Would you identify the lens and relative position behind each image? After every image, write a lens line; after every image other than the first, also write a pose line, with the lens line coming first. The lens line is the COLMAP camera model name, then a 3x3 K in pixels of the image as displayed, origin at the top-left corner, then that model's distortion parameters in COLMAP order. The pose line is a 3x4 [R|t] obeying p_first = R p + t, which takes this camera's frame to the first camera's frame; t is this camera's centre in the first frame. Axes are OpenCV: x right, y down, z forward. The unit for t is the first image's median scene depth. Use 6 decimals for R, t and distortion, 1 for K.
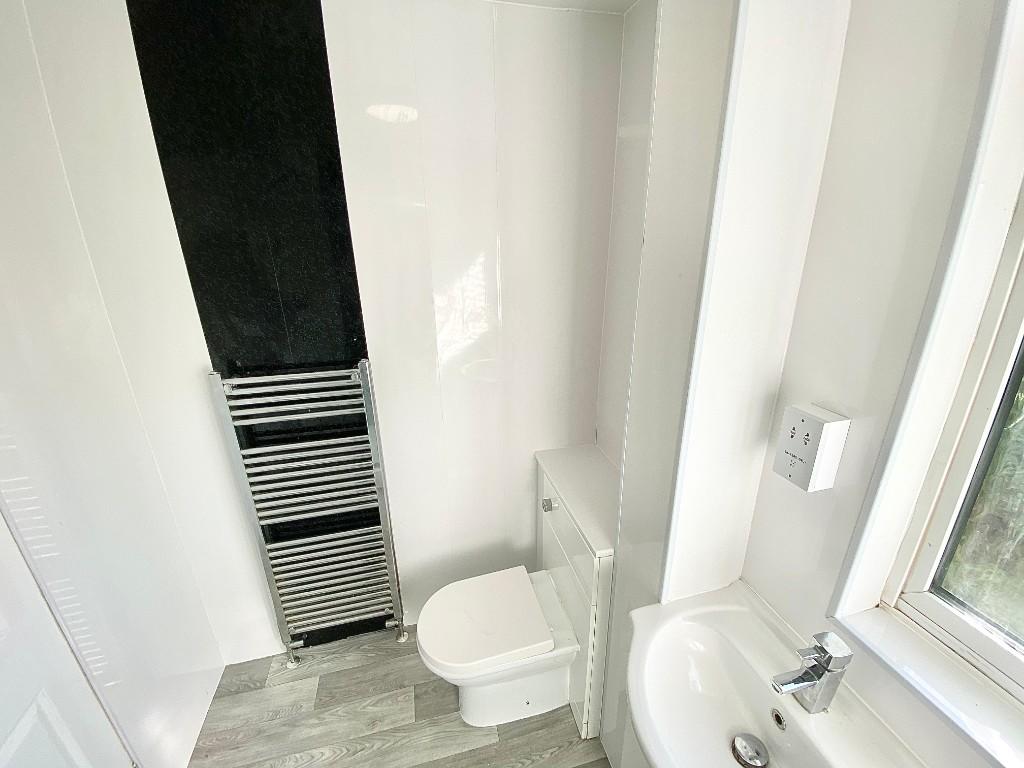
lens RADIAL K [[412.9, 0, 512.0], [0, 412.9, 384.0], [0, 0, 1]] dist [0.010065, -0.016420]
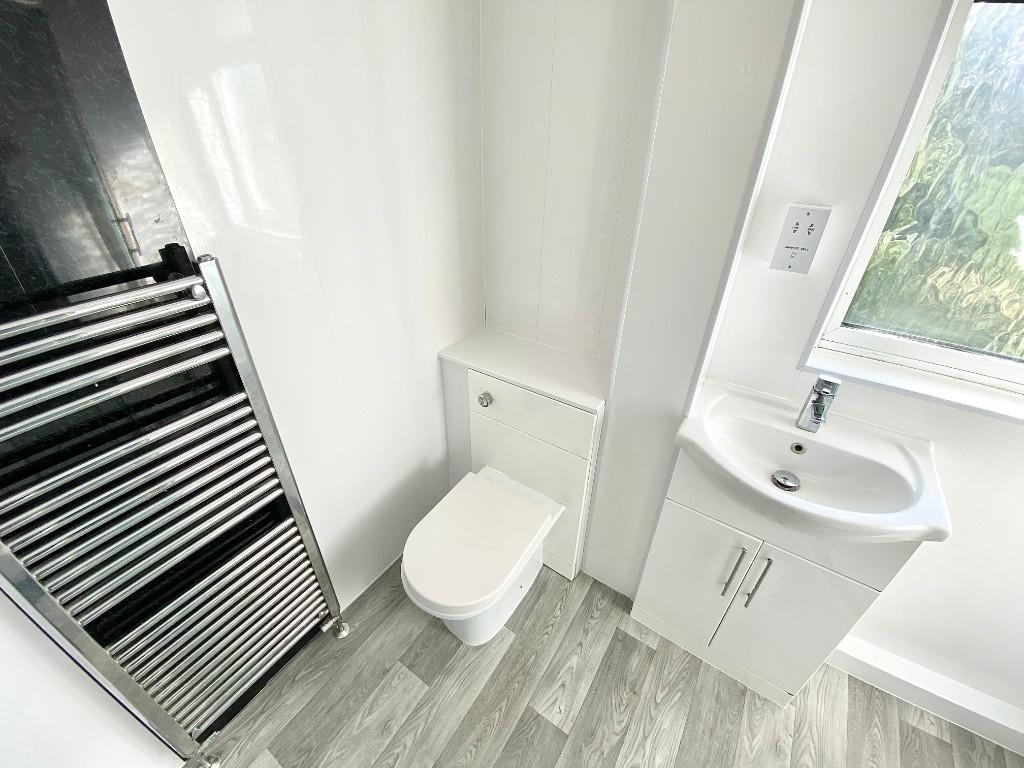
lens RADIAL K [[412.9, 0, 512.0], [0, 412.9, 384.0], [0, 0, 1]] dist [0.010065, -0.016420]
pose [[0.739588, -0.332272, 0.585325, -0.403204], [0.196858, 0.938408, 0.283967, 0.021603], [-0.643628, -0.094792, 0.759446, 0.302393]]
